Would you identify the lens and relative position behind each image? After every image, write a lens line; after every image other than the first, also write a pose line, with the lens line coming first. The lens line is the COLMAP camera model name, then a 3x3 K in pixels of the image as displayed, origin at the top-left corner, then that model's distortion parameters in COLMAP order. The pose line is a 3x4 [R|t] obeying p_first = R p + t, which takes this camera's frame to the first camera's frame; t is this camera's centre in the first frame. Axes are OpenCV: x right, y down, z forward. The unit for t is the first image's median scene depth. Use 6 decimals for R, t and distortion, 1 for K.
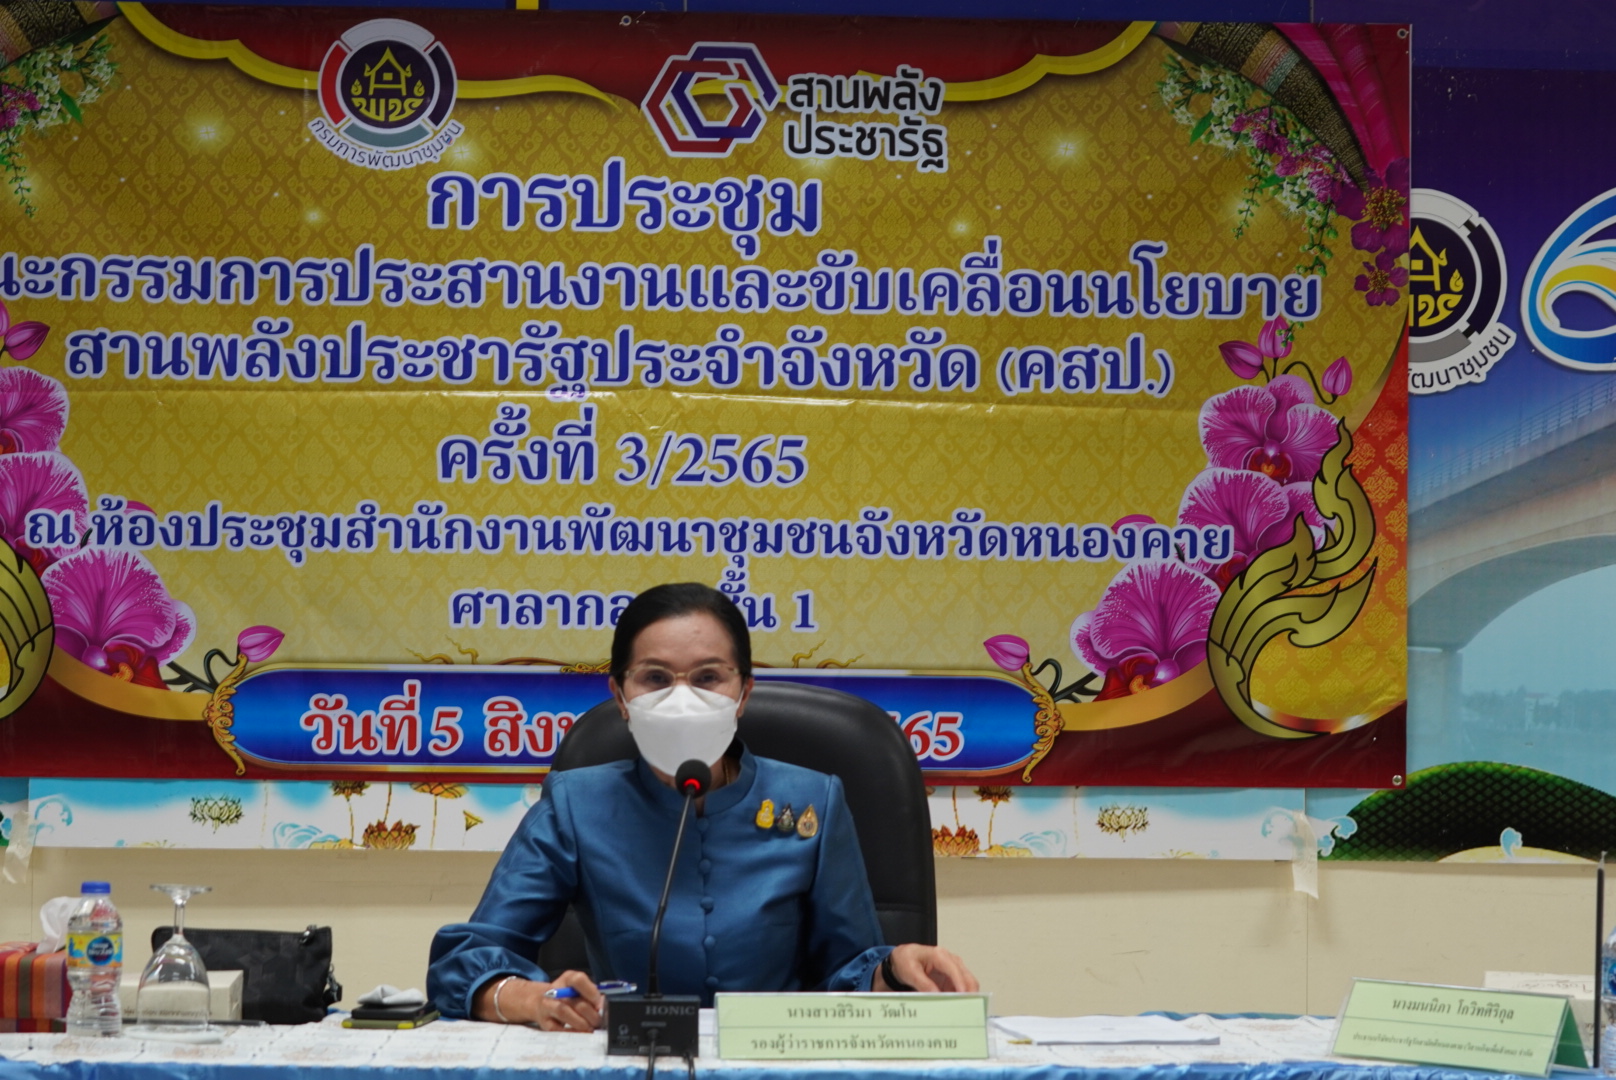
lens RADIAL K [[3677.8, 0, 808.0], [0, 3677.8, 540.0], [0, 0, 1]] dist [-0.015030, -0.073294]
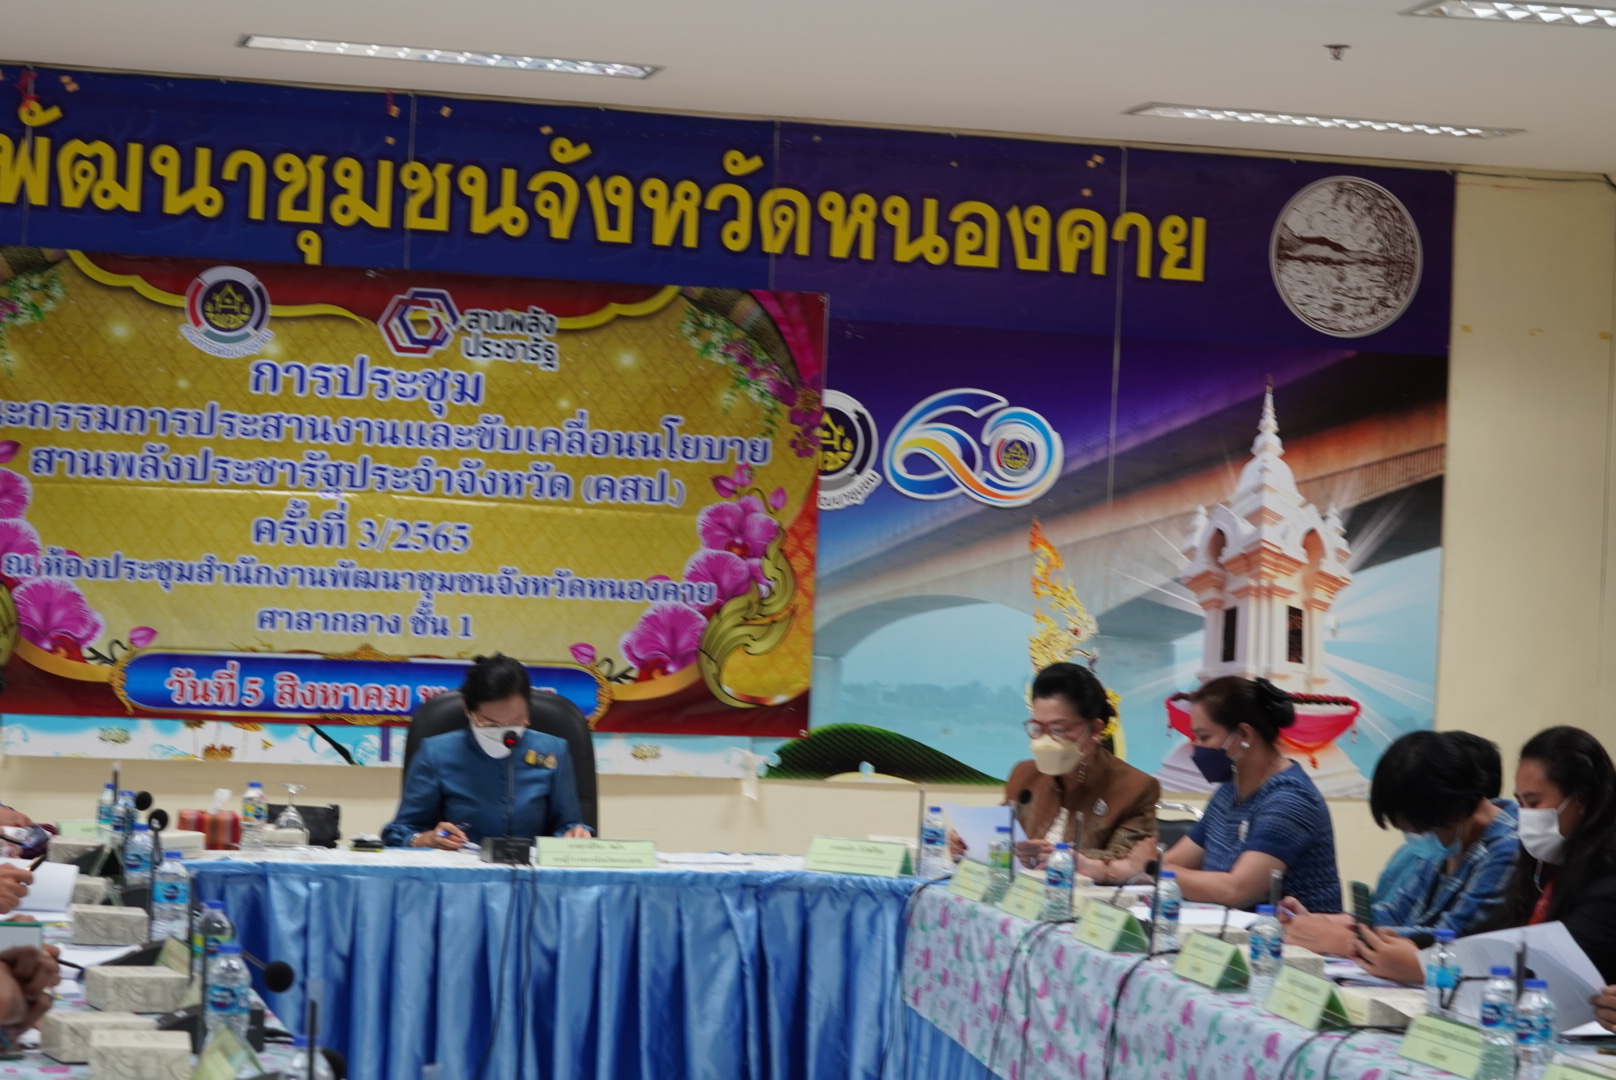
lens RADIAL K [[3650.6, 0, 808.0], [0, 3650.6, 540.0], [0, 0, 1]] dist [-0.003540, -0.264979]
pose [[0.982552, 0.032321, 0.183161, -0.155563], [-0.037195, 0.999038, 0.023238, -0.065540], [-0.182234, -0.029645, 0.982808, -0.686537]]
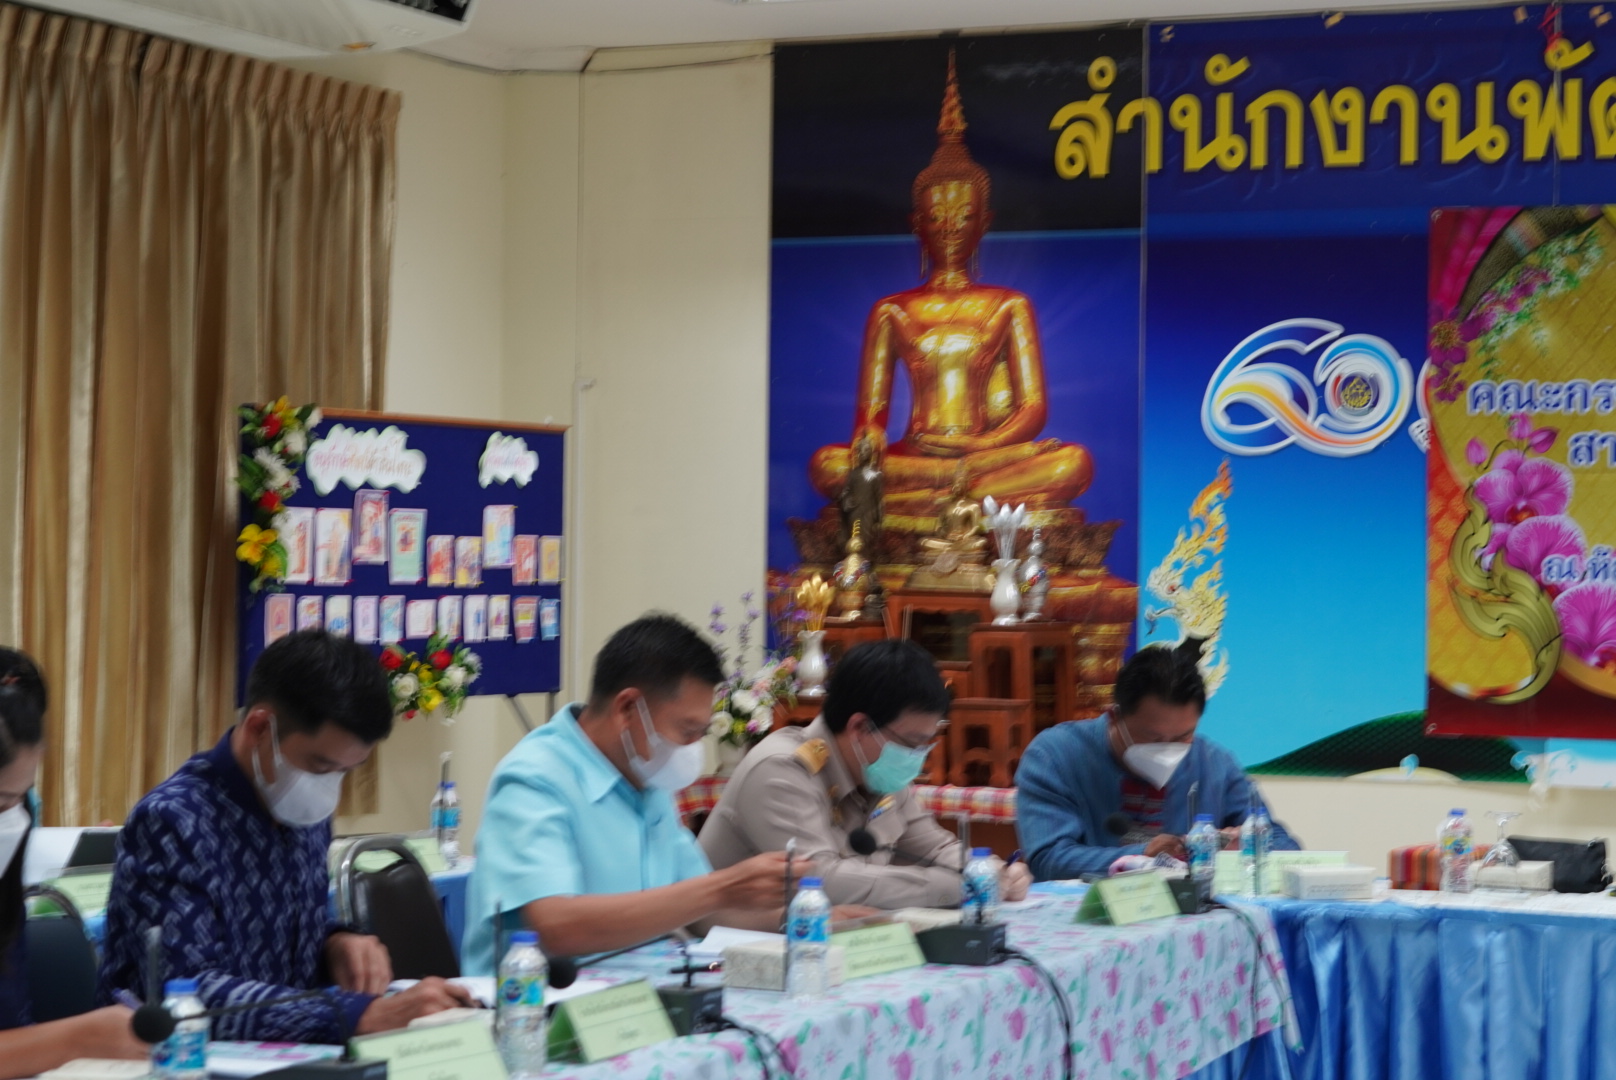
lens RADIAL K [[3664.0, 0, 808.0], [0, 3664.0, 540.0], [0, 0, 1]] dist [-0.013667, -0.057691]
pose [[0.882440, -0.003846, -0.470409, 0.213403], [0.013255, 0.999773, 0.016692, -0.042475], [0.470238, -0.020965, 0.882290, -0.423890]]
